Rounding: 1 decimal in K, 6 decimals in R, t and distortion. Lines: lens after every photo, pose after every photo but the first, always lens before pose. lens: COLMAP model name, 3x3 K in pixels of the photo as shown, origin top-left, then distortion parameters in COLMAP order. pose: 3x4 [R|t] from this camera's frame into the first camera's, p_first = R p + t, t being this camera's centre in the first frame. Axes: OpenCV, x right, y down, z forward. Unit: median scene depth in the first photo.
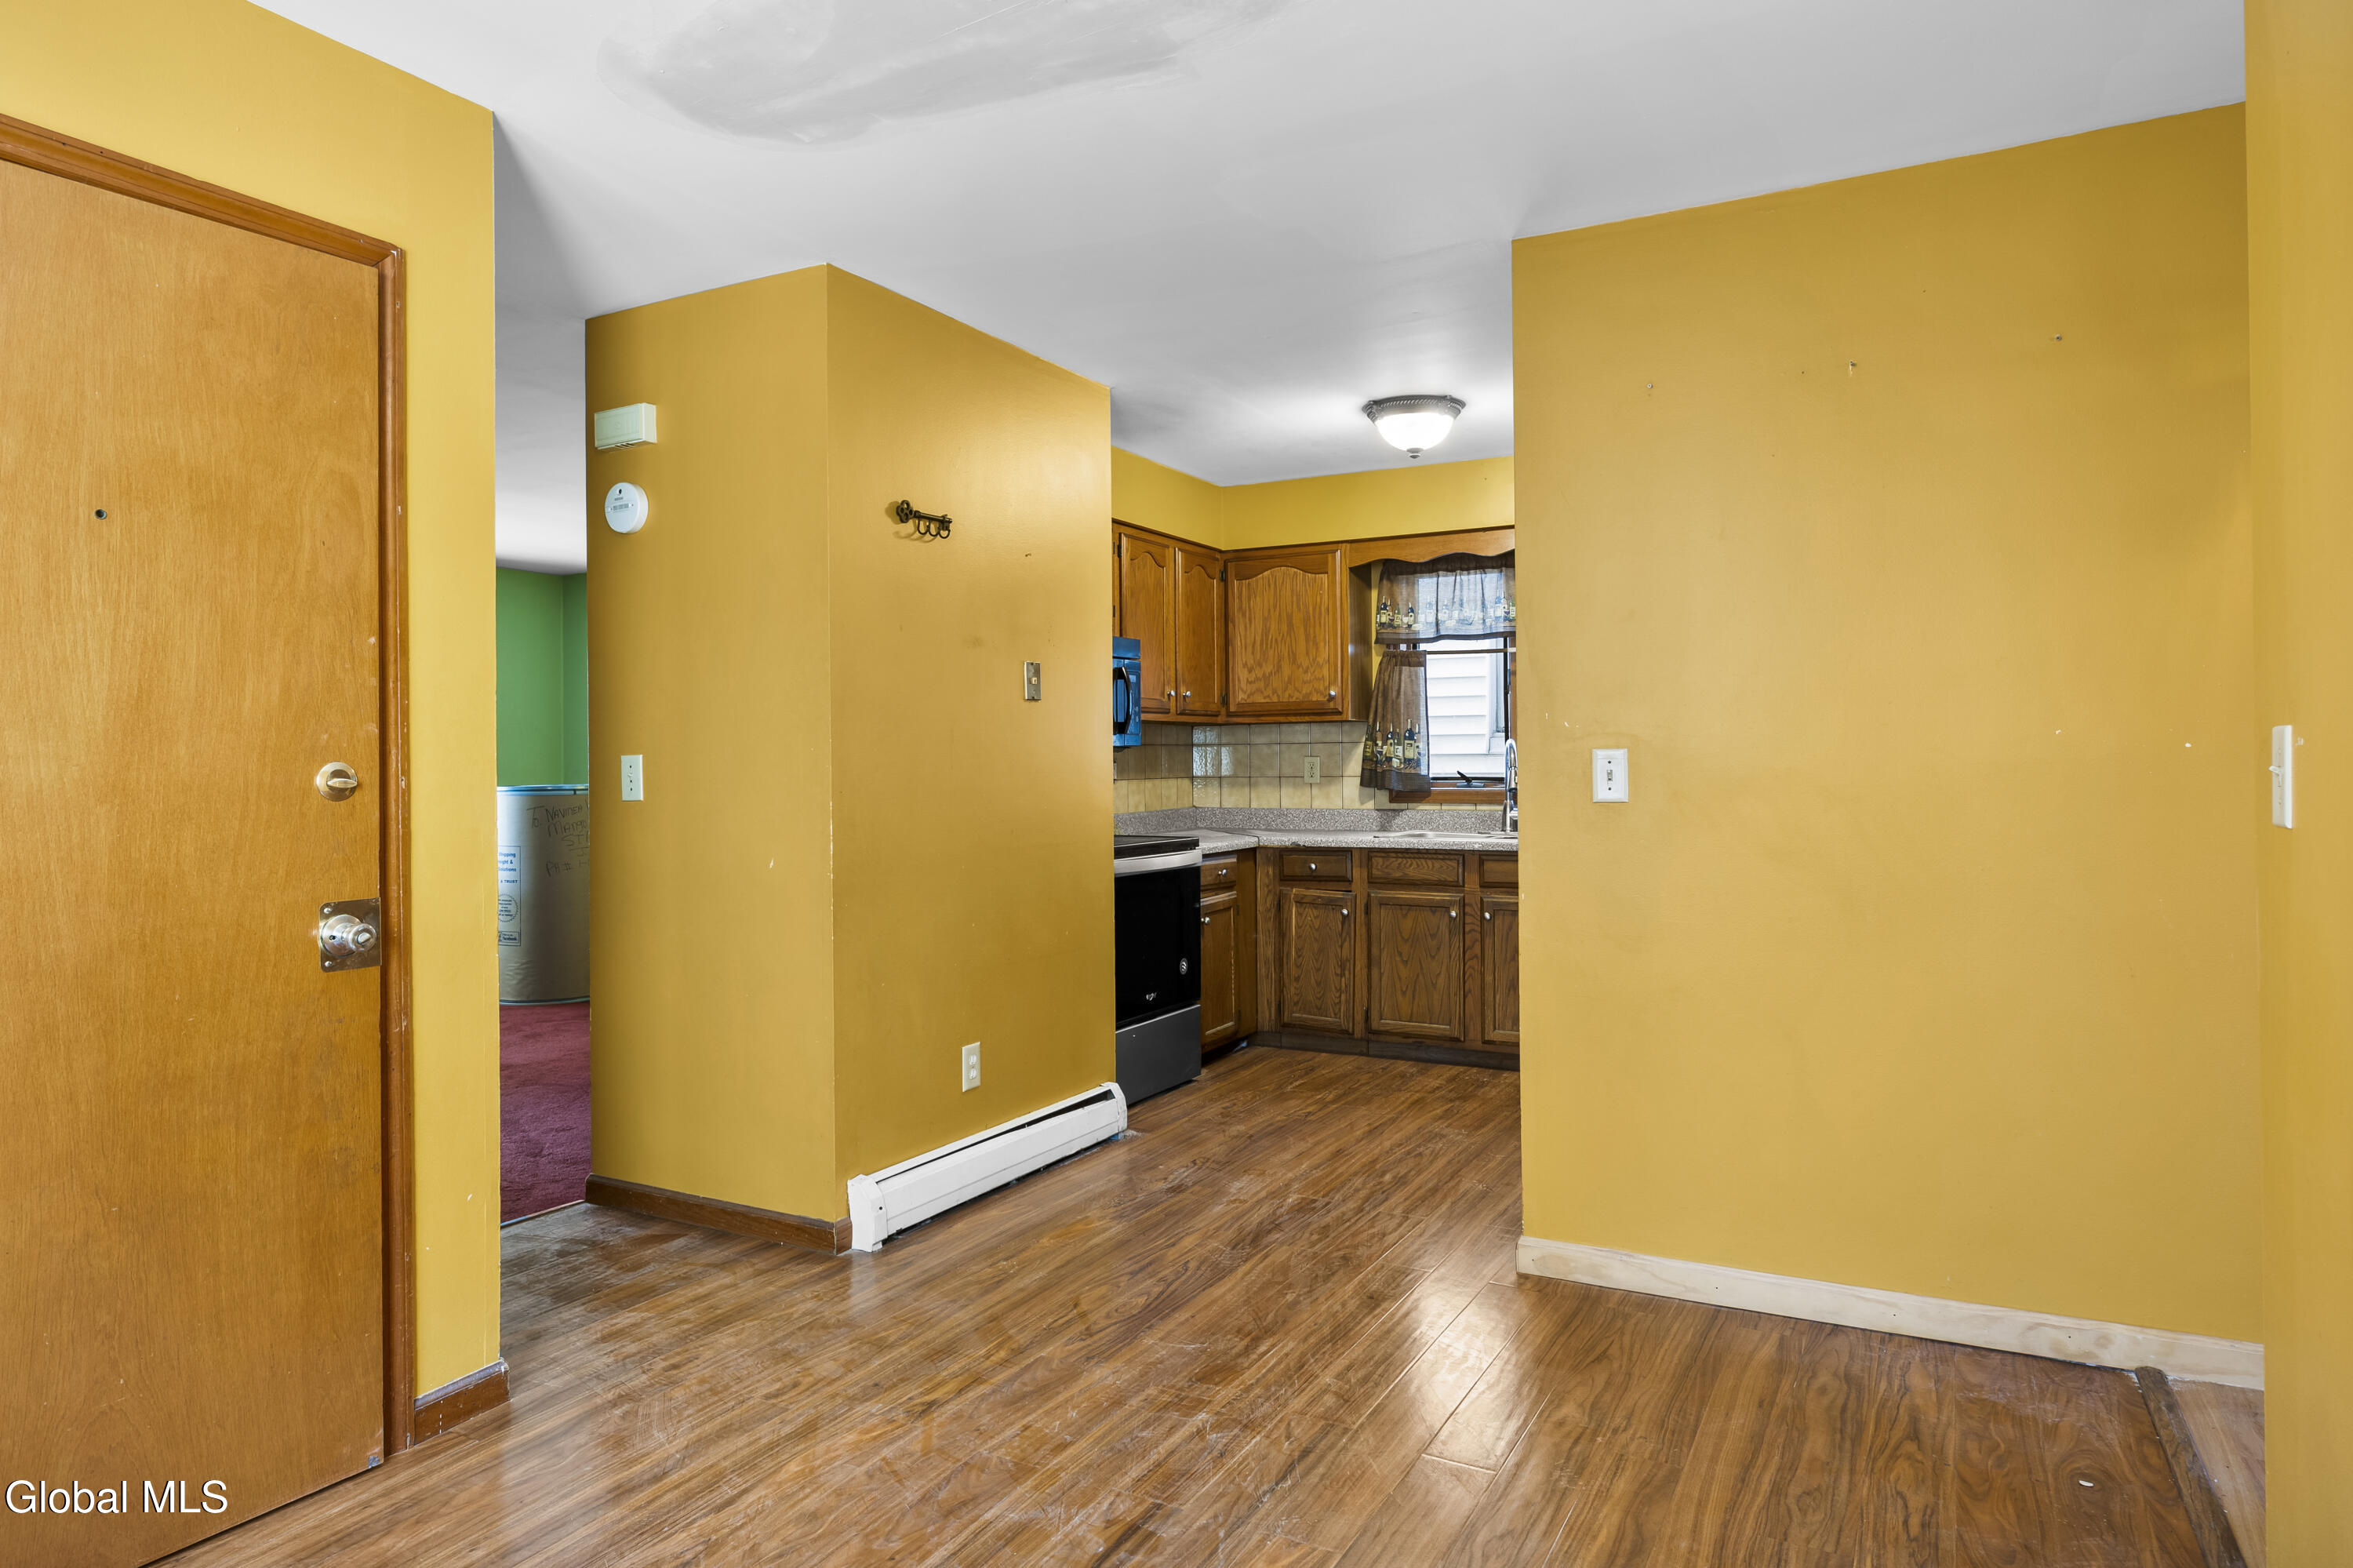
lens RADIAL K [[1392.0, 0, 1172.6], [0, 1392.0, 762.9], [0, 0, 1]] dist [-0.001680, -0.000051]
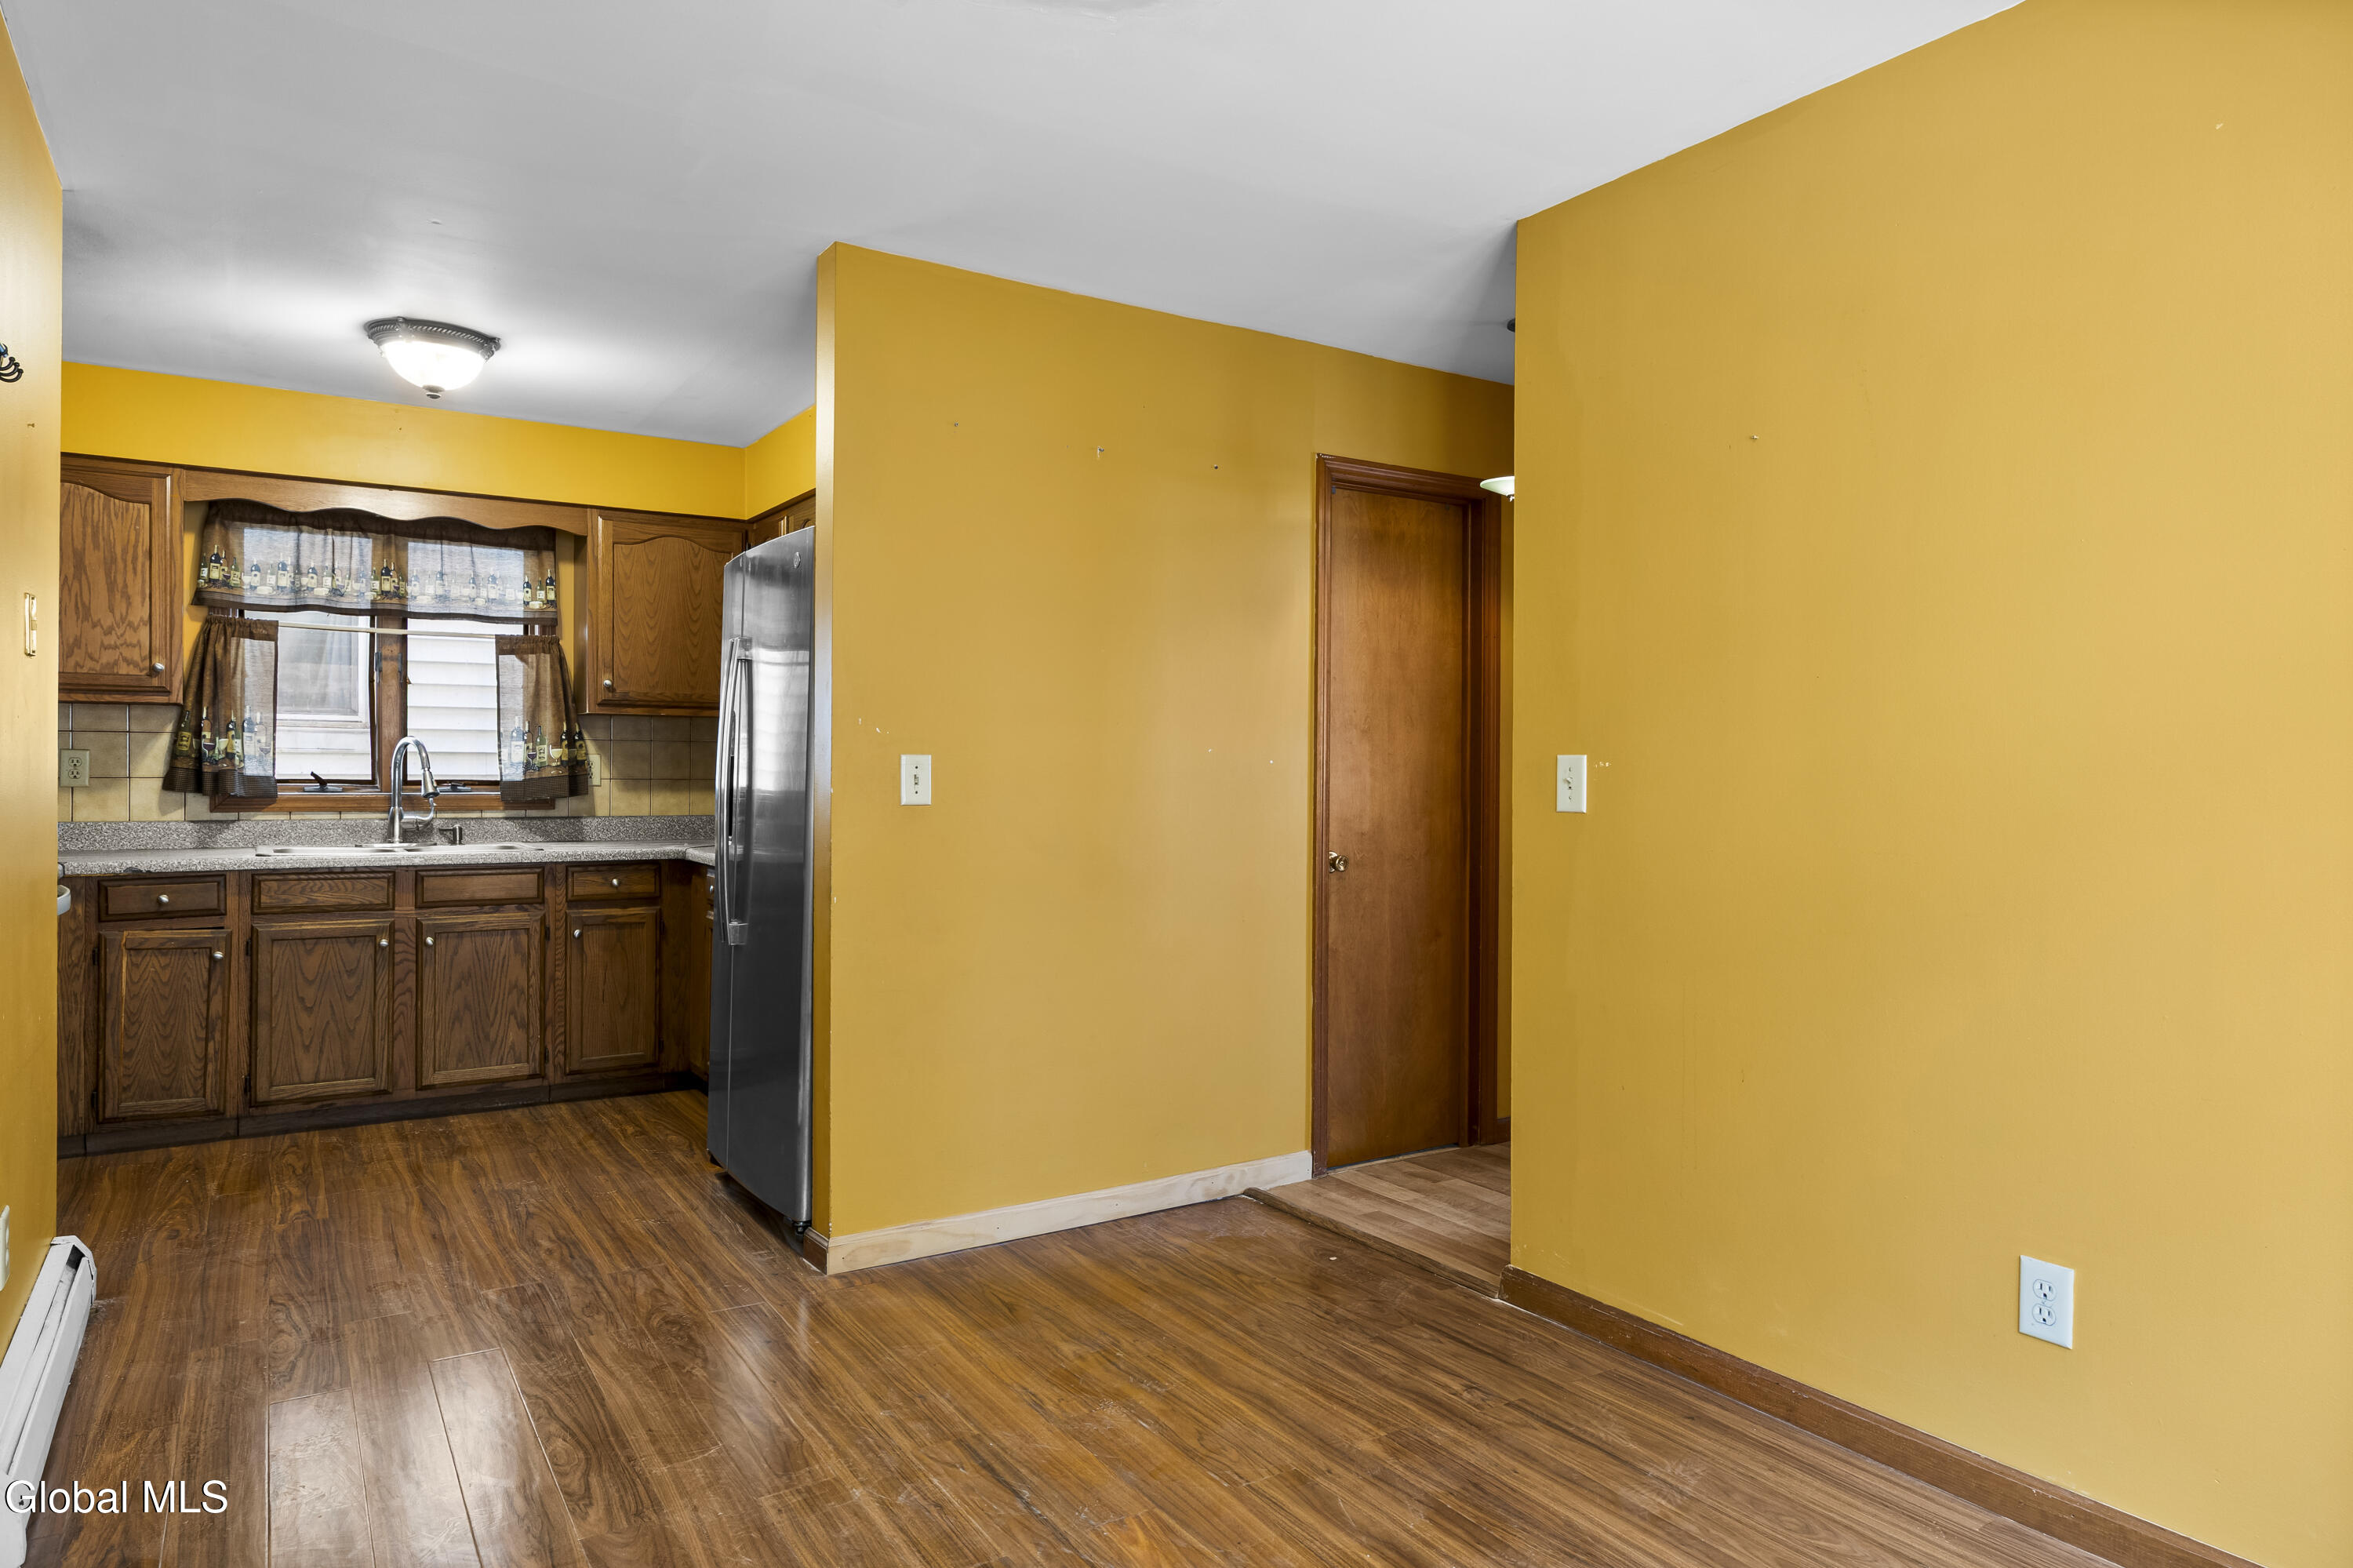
lens RADIAL K [[1407.6, 0, 1167.5], [0, 1407.6, 777.1], [0, 0, 1]] dist [-0.007624, 0.000197]
pose [[0.482684, 0.007650, 0.875761, -0.292545], [-0.013783, 0.999904, -0.001138, 0.003004], [-0.875686, -0.011521, 0.482743, 0.169727]]
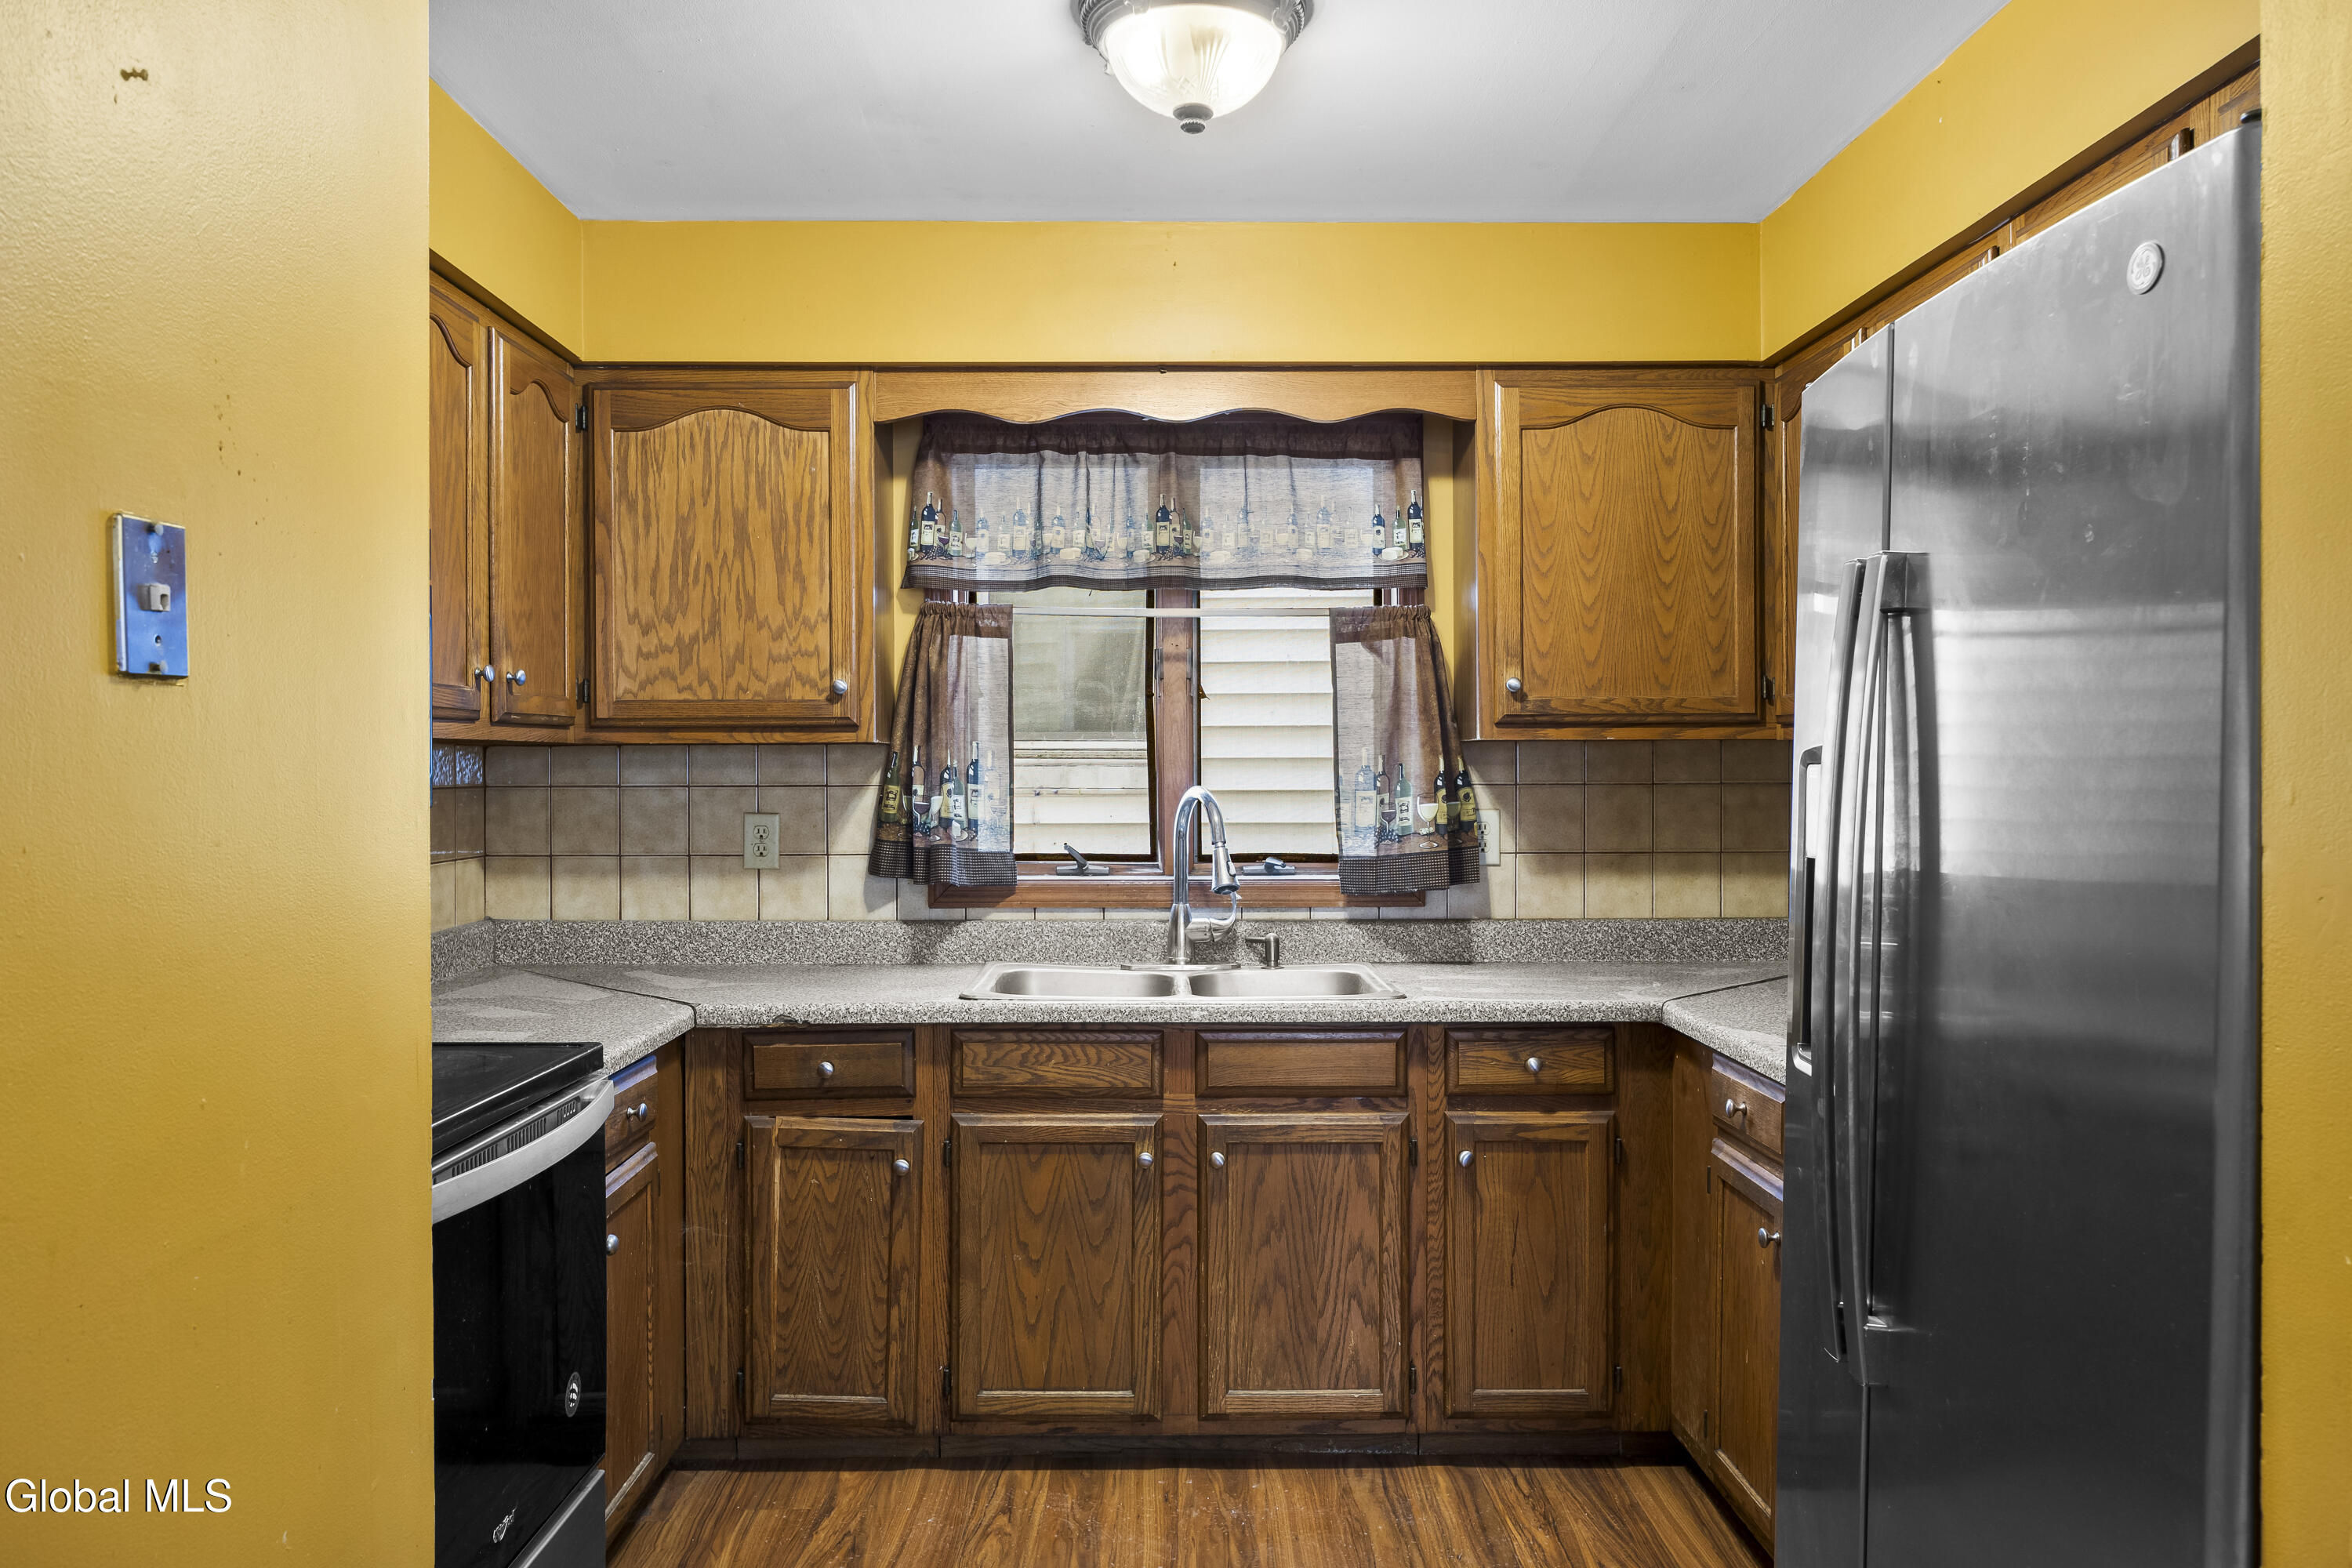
lens RADIAL K [[1659.3, 0, 1176.0], [0, 1659.3, 784.0], [0, 0, 1]] dist [-0.012949, -0.000398]
pose [[0.875018, 0.003198, 0.484080, -0.059639], [-0.006107, 0.999972, 0.004433, -0.020484], [-0.484052, -0.006835, 0.875012, 0.470897]]
